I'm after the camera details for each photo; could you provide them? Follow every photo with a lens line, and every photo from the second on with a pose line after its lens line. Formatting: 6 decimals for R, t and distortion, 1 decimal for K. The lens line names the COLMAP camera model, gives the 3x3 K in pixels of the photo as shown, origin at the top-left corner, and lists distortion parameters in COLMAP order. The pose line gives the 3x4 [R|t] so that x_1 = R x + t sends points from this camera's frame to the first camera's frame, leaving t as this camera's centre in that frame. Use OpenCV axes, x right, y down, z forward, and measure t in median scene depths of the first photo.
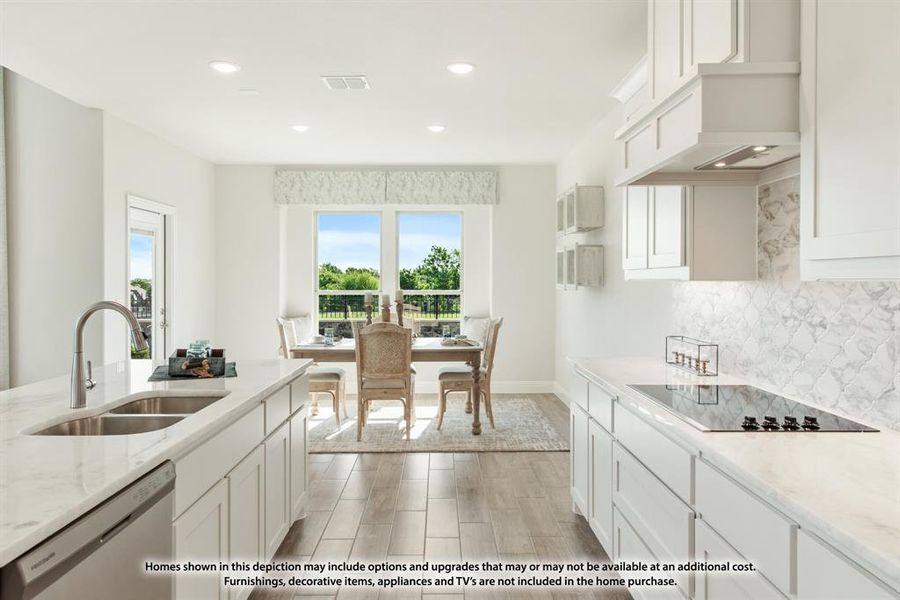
lens RADIAL K [[585.1, 0, 448.5], [0, 585.1, 284.2], [0, 0, 1]] dist [0.003437, -0.002100]
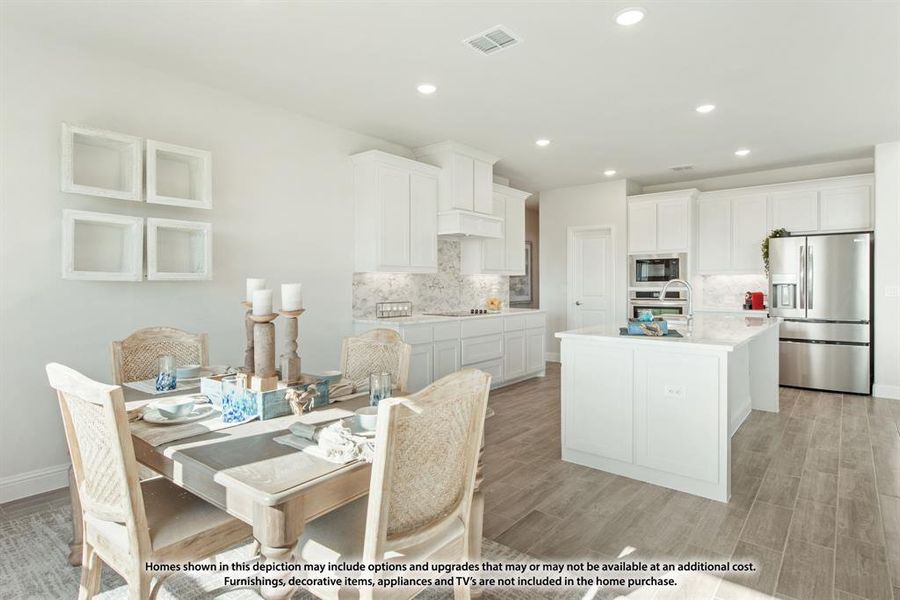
lens RADIAL K [[477.8, 0, 446.4], [0, 477.8, 285.8], [0, 0, 1]] dist [0.009157, 0.000018]
pose [[-0.757133, -0.002879, 0.653254, -0.455726], [0.005810, 0.999921, 0.011141, 0.012102], [-0.653235, 0.012230, -0.757056, 1.219620]]
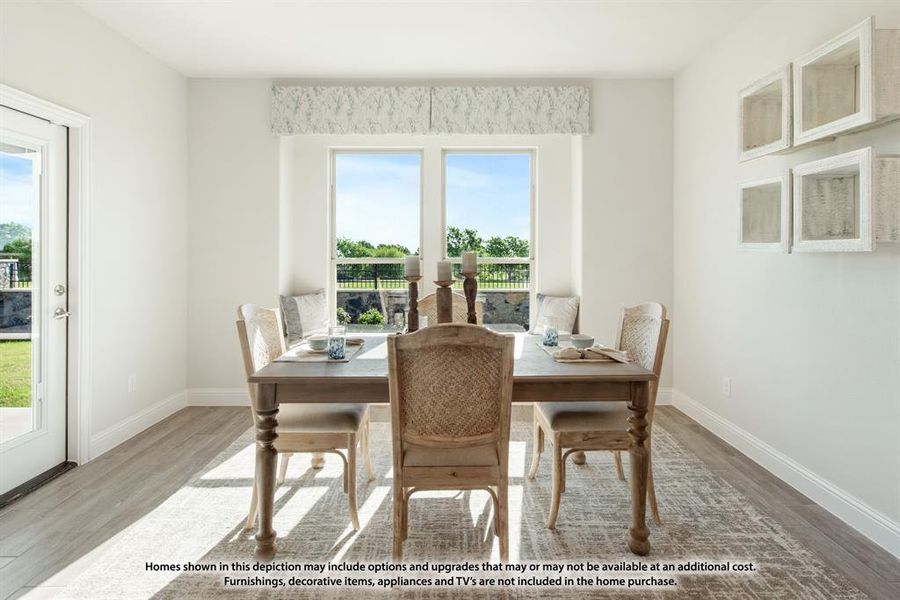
lens RADIAL K [[462.1, 0, 449.2], [0, 462.1, 254.7], [0, 0, 1]] dist [0.002939, -0.000204]
pose [[0.999808, 0.000717, -0.019583, -0.097416], [-0.000850, 0.999977, -0.006754, 0.014953], [0.019578, 0.006769, 0.999785, 0.594142]]
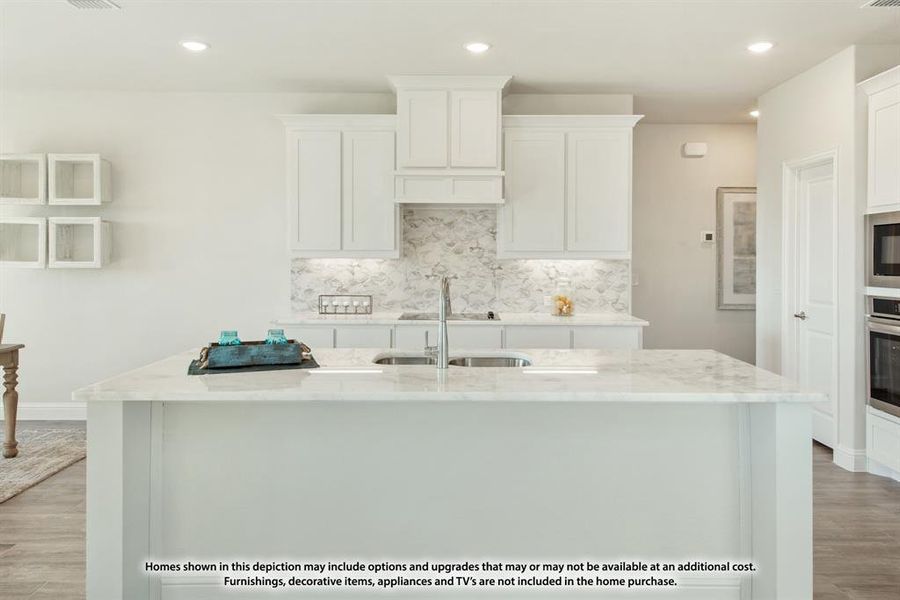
lens RADIAL K [[659.5, 0, 460.3], [0, 659.5, 264.6], [0, 0, 1]] dist [0.022176, -0.002648]
pose [[0.015173, -0.013166, 0.999798, -0.790524], [0.003564, 0.999908, 0.013113, -0.006333], [-0.999879, 0.003364, 0.015219, 0.379660]]
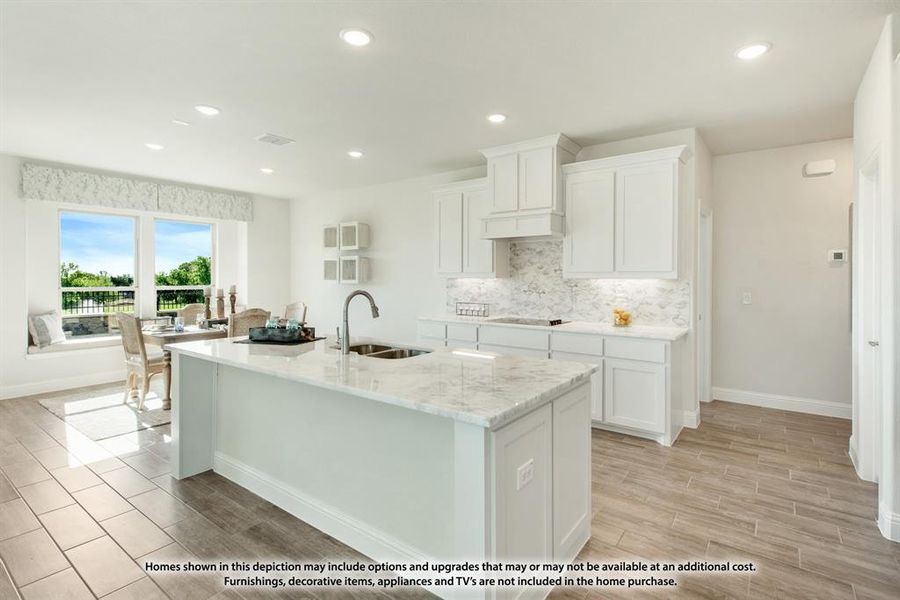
lens RADIAL K [[433.3, 0, 464.4], [0, 433.3, 278.0], [0, 0, 1]] dist [0.015831, -0.000233]
pose [[0.600366, -0.000118, 0.799725, -0.574603], [0.004203, 0.999987, -0.003008, -0.000579], [-0.799714, 0.005167, 0.600358, -0.012086]]
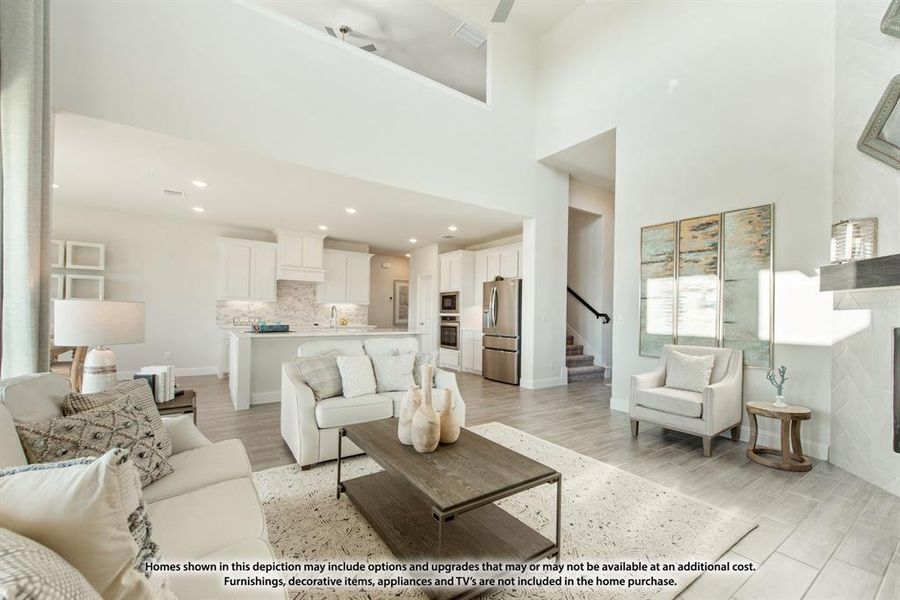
lens RADIAL K [[374.3, 0, 479.2], [0, 374.3, 309.8], [0, 0, 1]] dist [0.001837, -0.000147]
pose [[-0.591537, -0.003470, 0.806270, -1.344206], [-0.012419, 0.999911, -0.004808, 0.023692], [-0.806182, -0.012857, -0.591528, 0.698623]]
